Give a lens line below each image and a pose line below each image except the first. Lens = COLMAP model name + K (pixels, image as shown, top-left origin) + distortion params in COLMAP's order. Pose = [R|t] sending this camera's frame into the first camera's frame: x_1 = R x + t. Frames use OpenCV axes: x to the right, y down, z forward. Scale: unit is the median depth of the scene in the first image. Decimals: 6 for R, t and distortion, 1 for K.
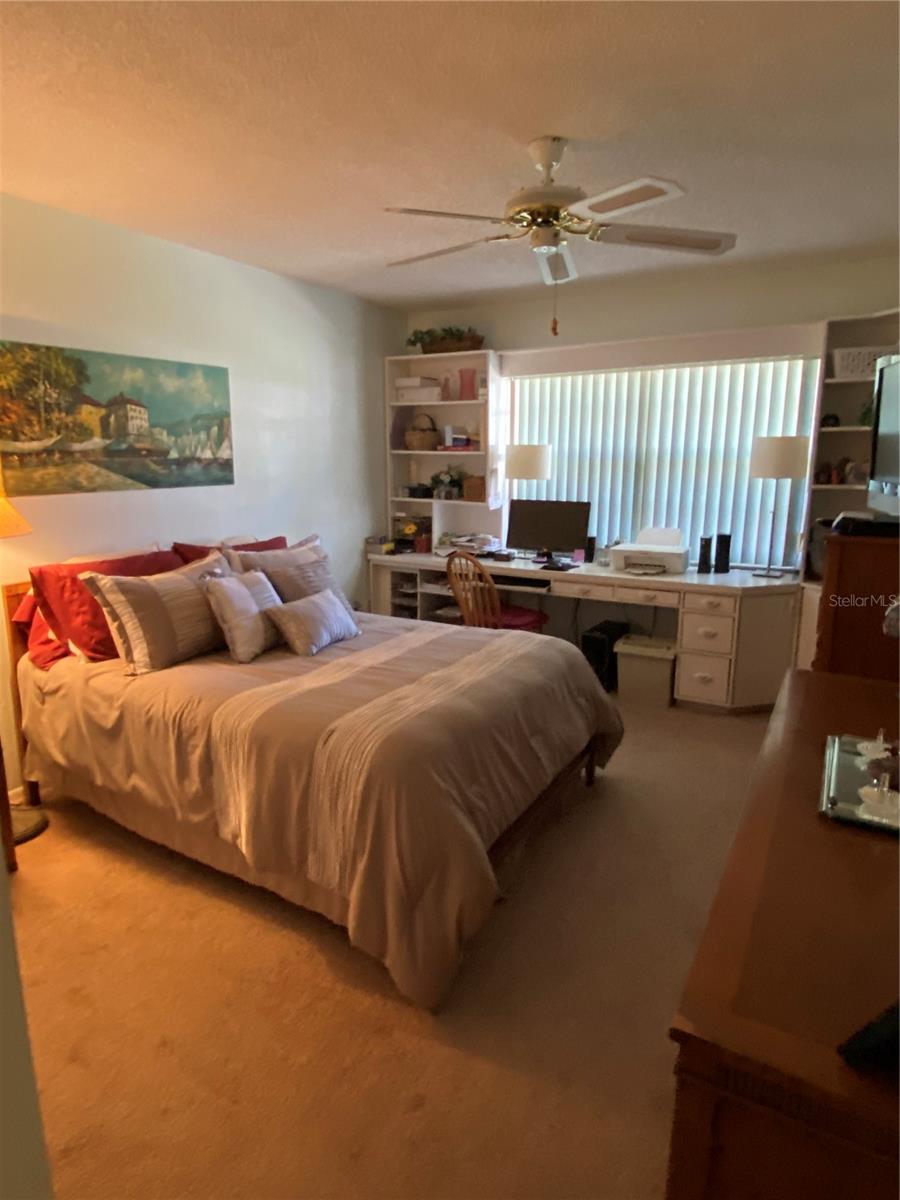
lens RADIAL K [[735.4, 0, 445.9], [0, 735.4, 600.9], [0, 0, 1]] dist [0.050079, -0.009096]
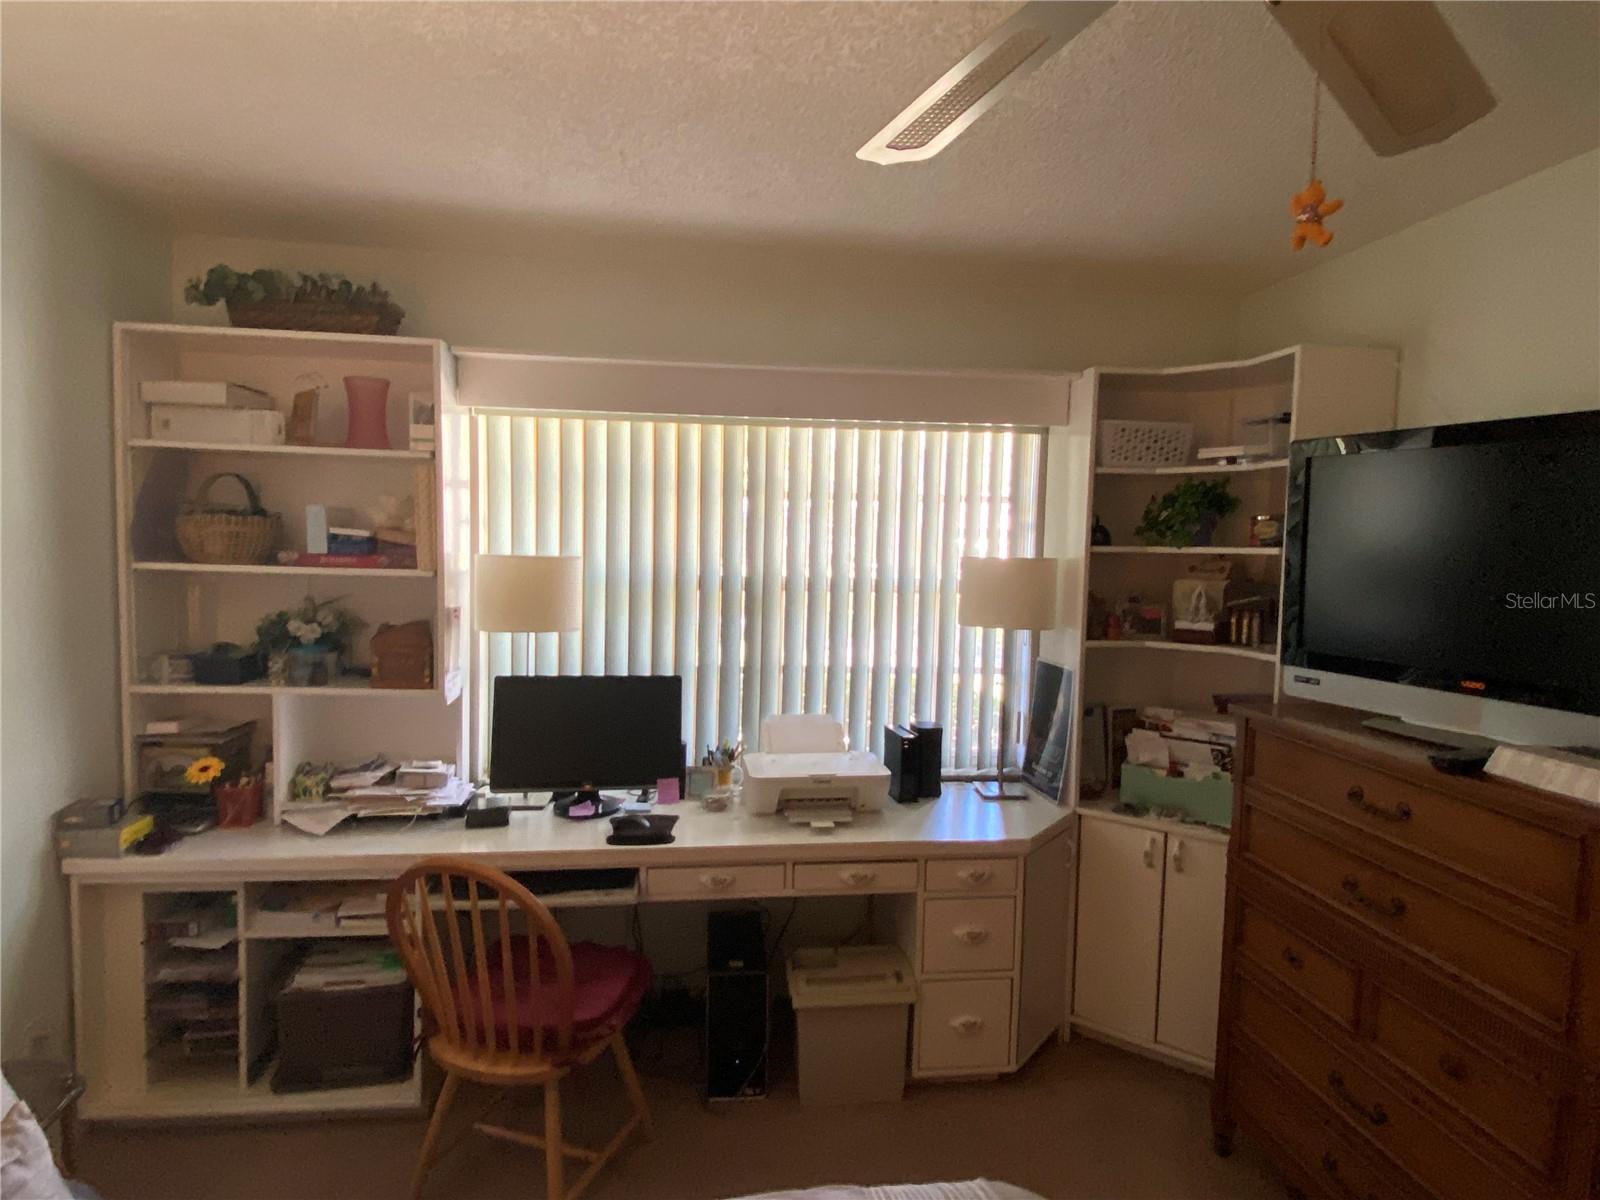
lens RADIAL K [[980.5, 0, 799.4], [0, 980.5, 591.6], [0, 0, 1]] dist [0.050079, -0.009096]
pose [[0.787574, -0.017005, 0.615985, -0.166648], [0.098814, 0.990169, -0.099005, -0.145921], [-0.608245, 0.138842, 0.781512, 0.553118]]
